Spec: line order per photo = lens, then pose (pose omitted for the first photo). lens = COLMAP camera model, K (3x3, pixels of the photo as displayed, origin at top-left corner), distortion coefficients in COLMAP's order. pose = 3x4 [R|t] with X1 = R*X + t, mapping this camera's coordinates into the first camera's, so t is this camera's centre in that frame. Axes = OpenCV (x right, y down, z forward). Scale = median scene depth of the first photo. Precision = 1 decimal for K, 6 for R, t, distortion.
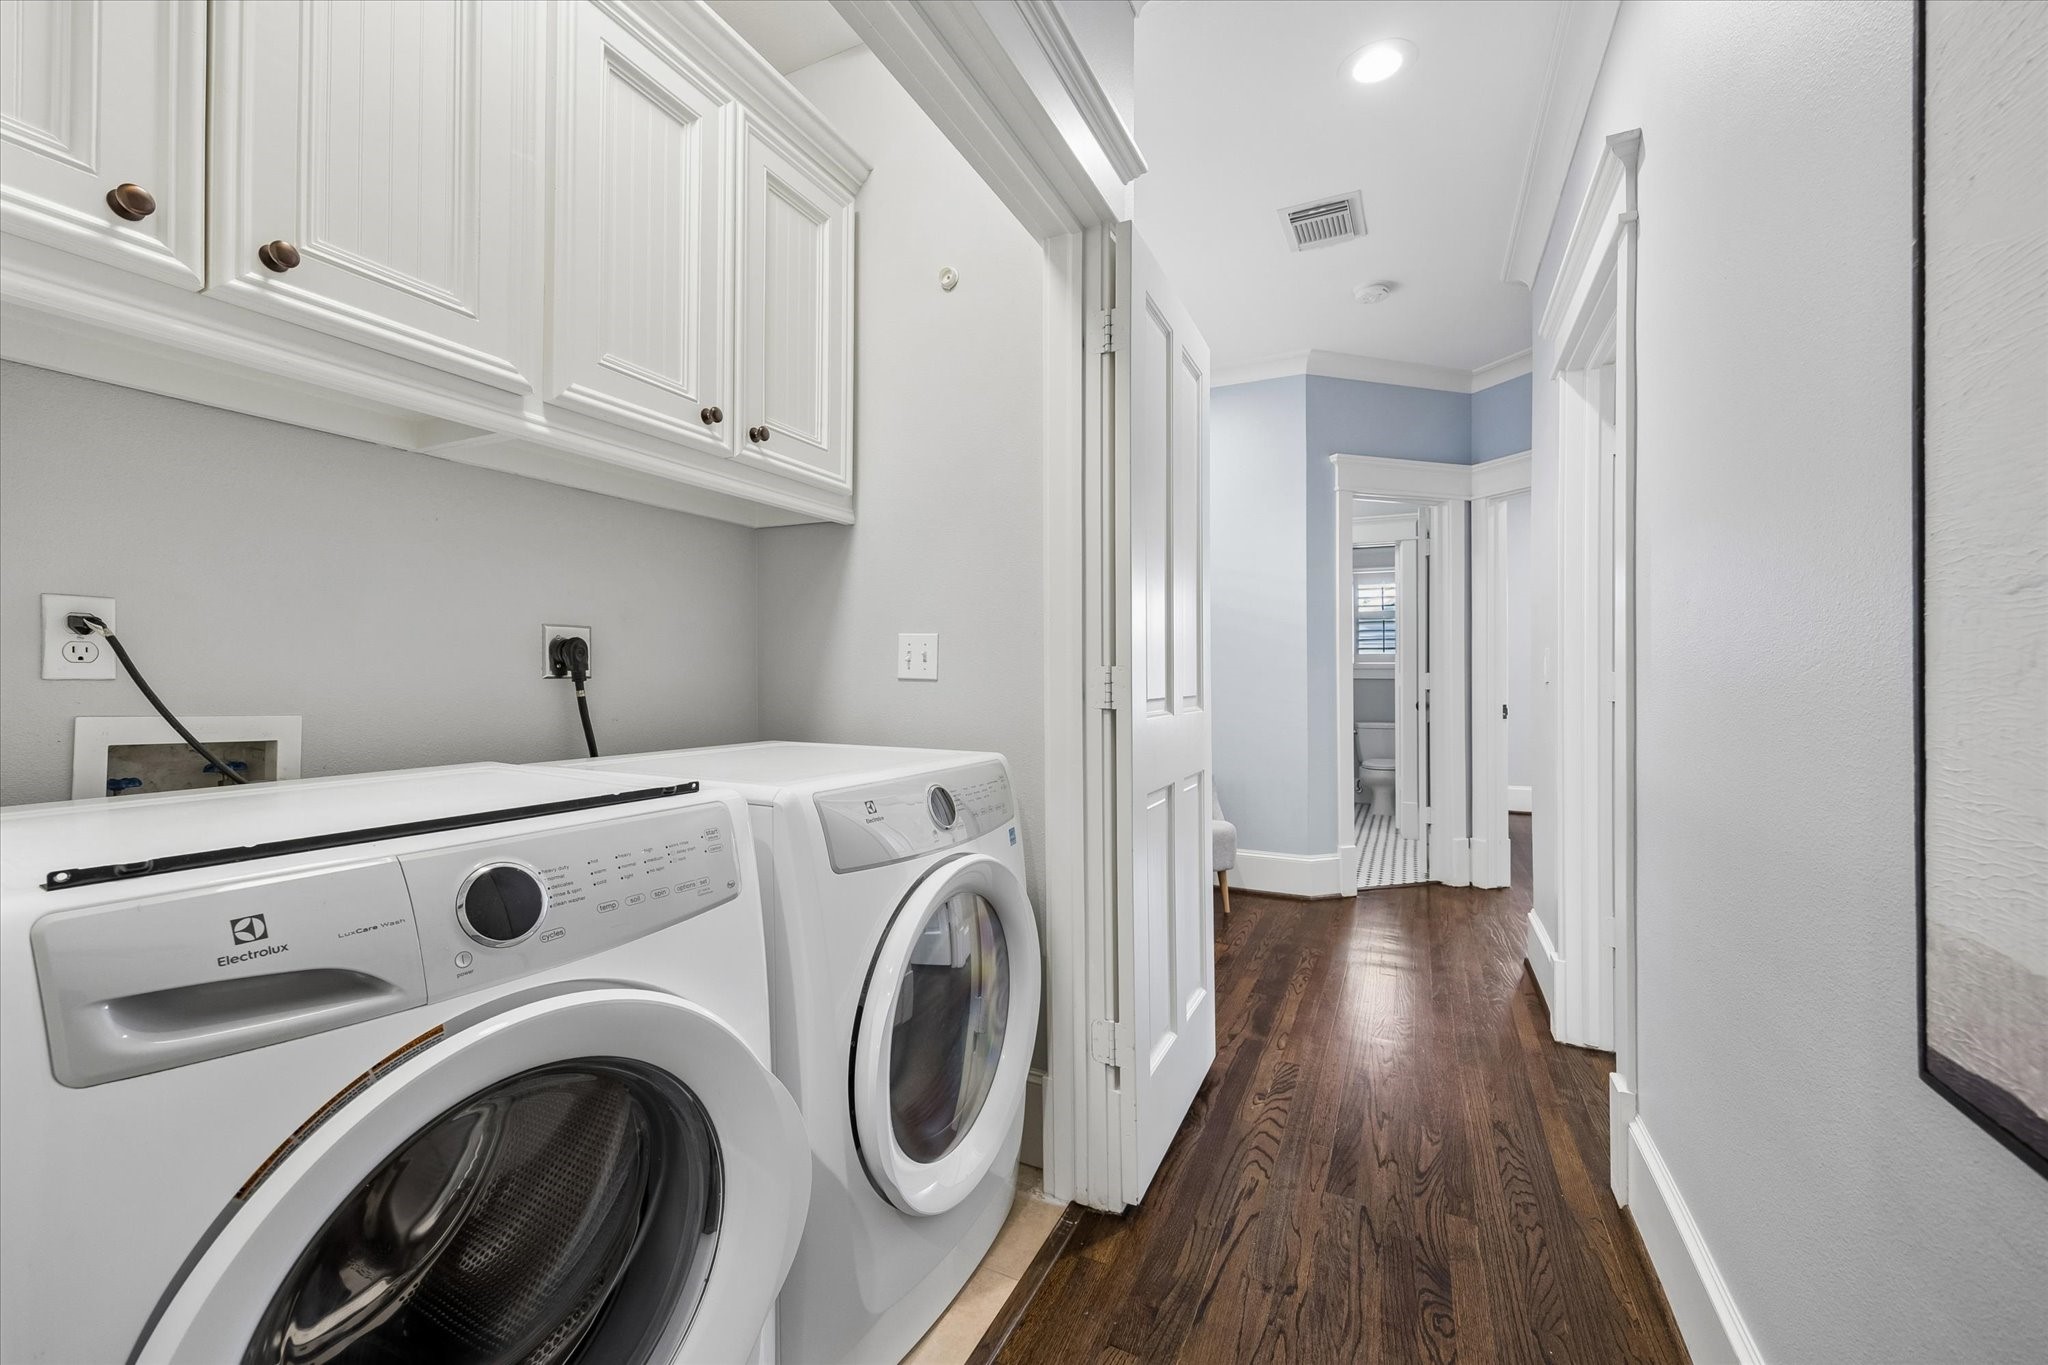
lens RADIAL K [[791.2, 0, 1024.0], [0, 791.2, 682.5], [0, 0, 1]] dist [0.000331, 0.000105]
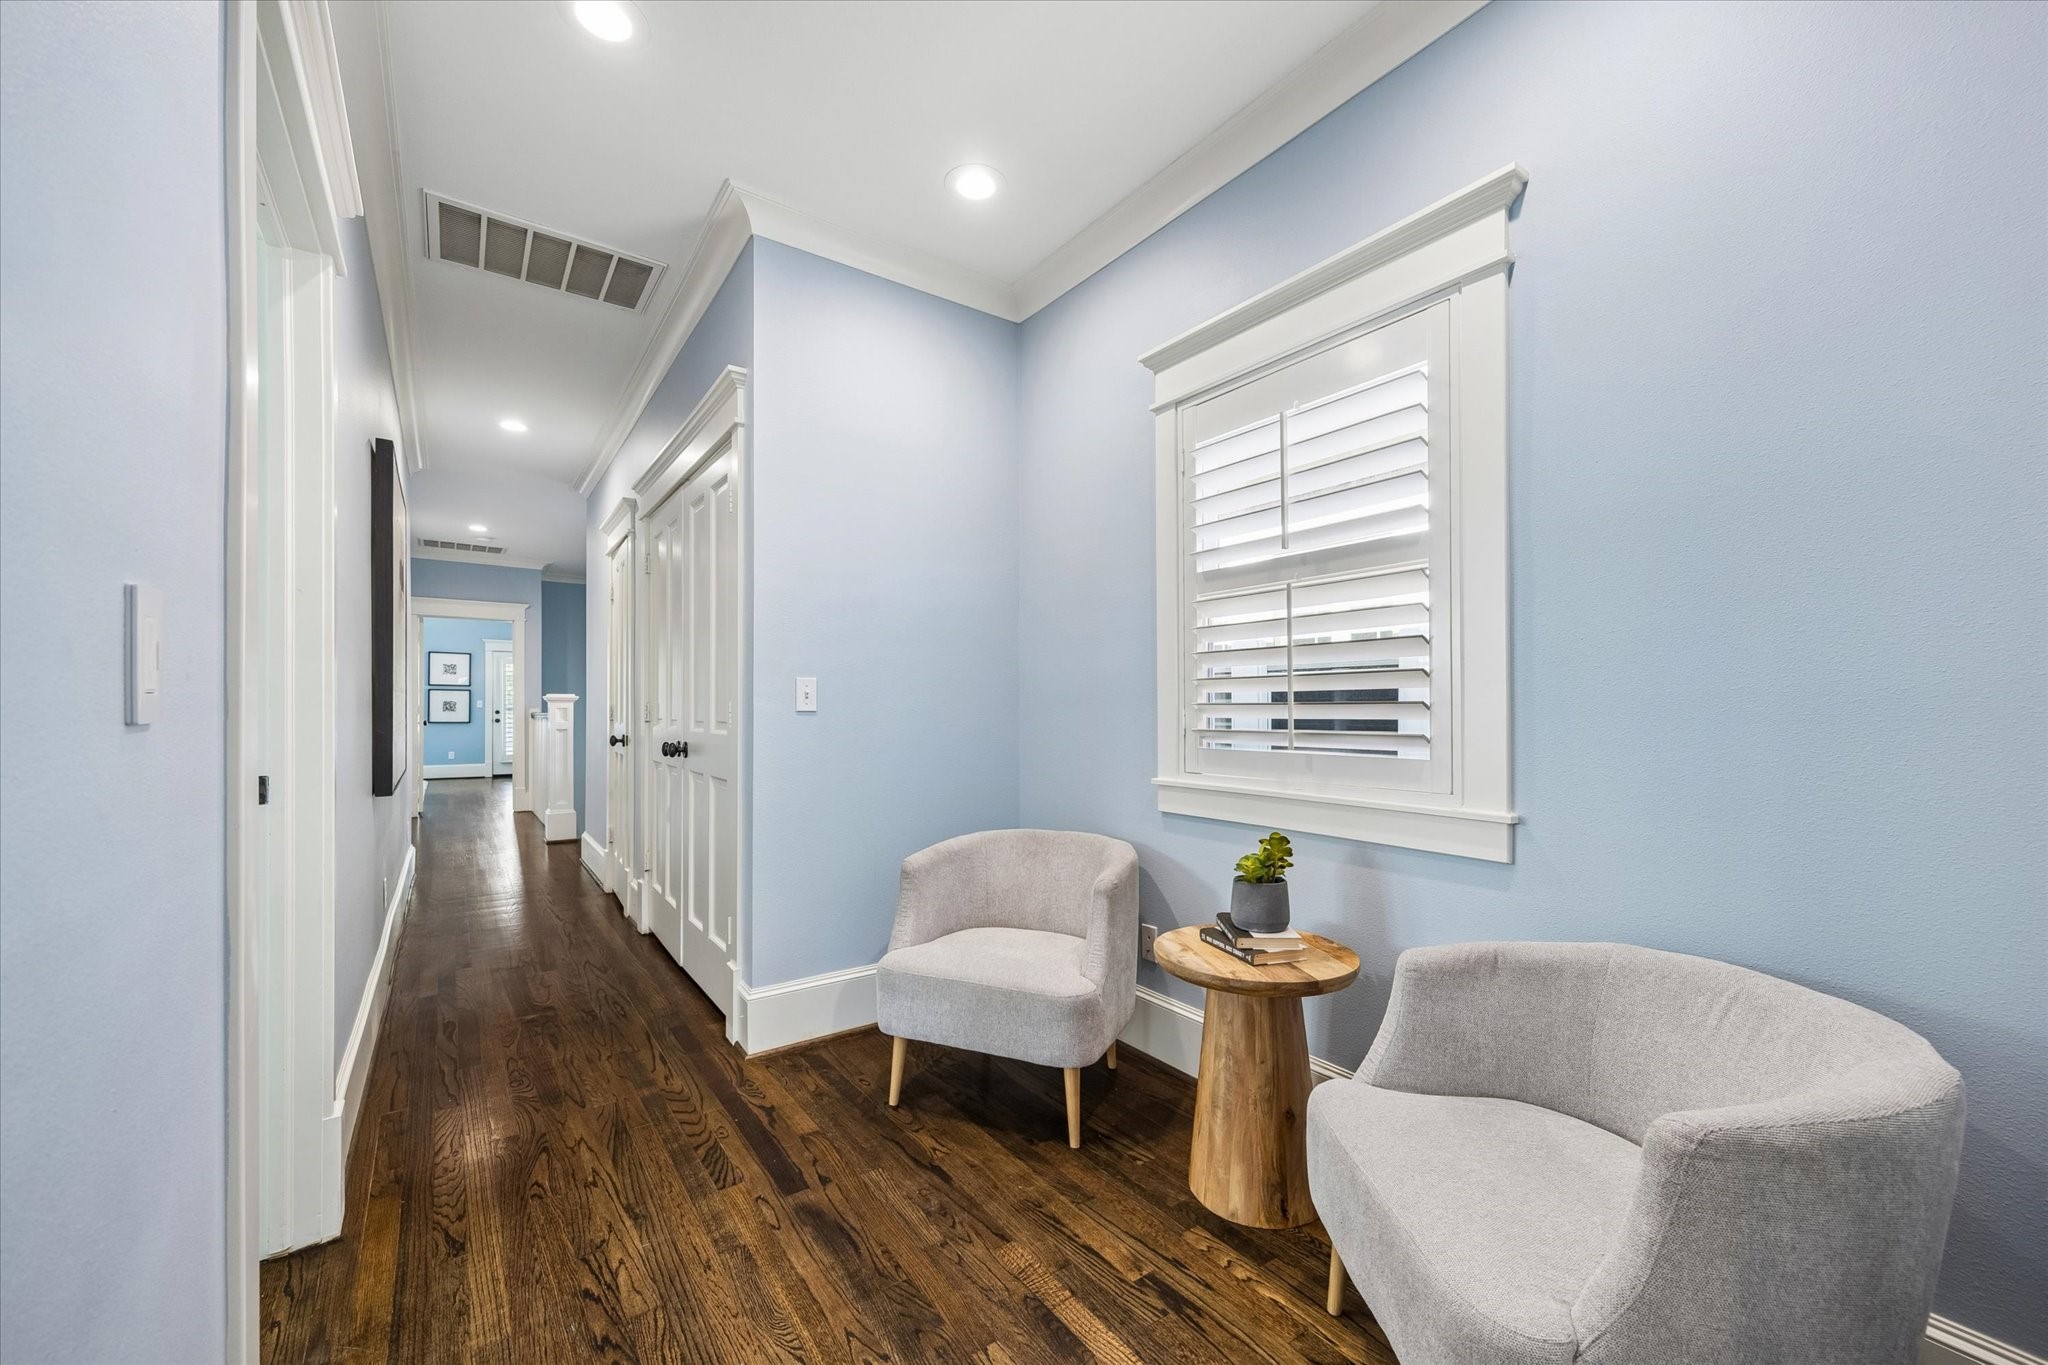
lens RADIAL K [[791.2, 0, 1024.0], [0, 791.2, 682.5], [0, 0, 1]] dist [0.000331, 0.000105]
pose [[-0.472202, -0.044180, -0.880383, 1.078891], [0.000512, 0.998729, -0.050393, 0.020332], [0.881490, -0.024246, -0.471579, 1.933161]]
